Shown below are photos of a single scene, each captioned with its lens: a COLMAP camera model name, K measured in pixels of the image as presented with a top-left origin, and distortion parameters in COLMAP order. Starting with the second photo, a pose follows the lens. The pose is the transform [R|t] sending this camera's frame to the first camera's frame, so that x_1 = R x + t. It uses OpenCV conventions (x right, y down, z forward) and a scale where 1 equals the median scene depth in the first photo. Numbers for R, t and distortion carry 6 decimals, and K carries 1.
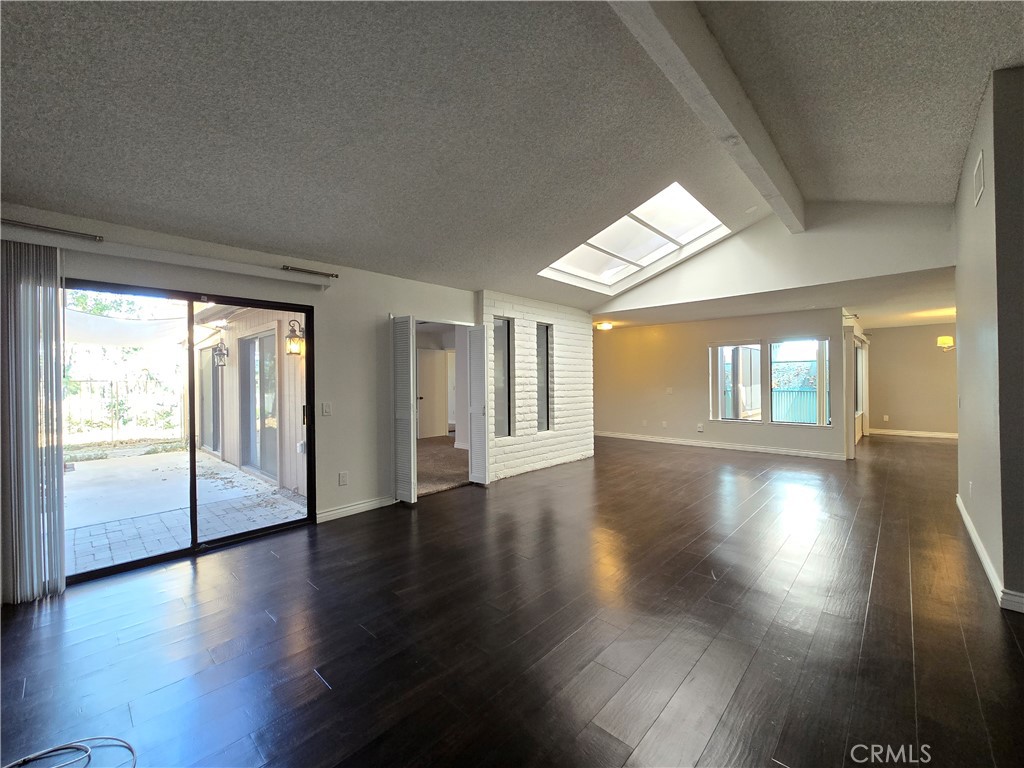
lens RADIAL K [[419.1, 0, 516.8], [0, 419.1, 383.0], [0, 0, 1]] dist [-0.001175, -0.001006]
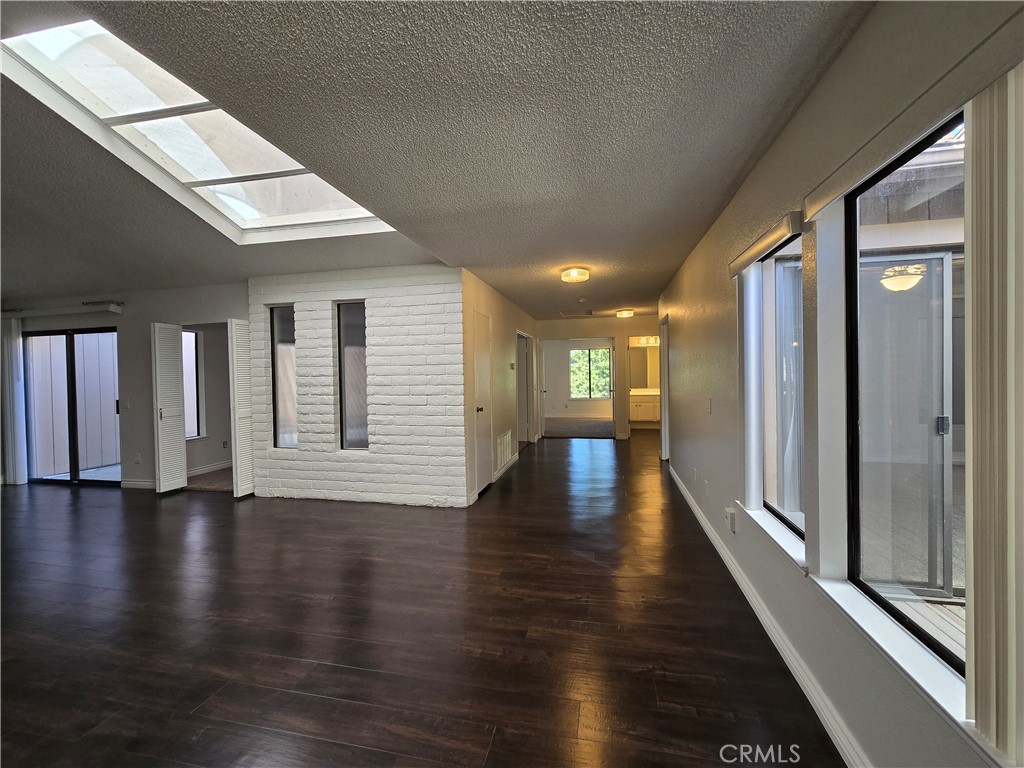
lens RADIAL K [[419.1, 0, 526.5], [0, 419.1, 382.6], [0, 0, 1]] dist [-0.001175, -0.001006]
pose [[0.518151, 0.017108, -0.855118, 0.870540], [0.005604, 0.999711, 0.023397, -0.017497], [0.855271, -0.016915, 0.517905, 0.920494]]
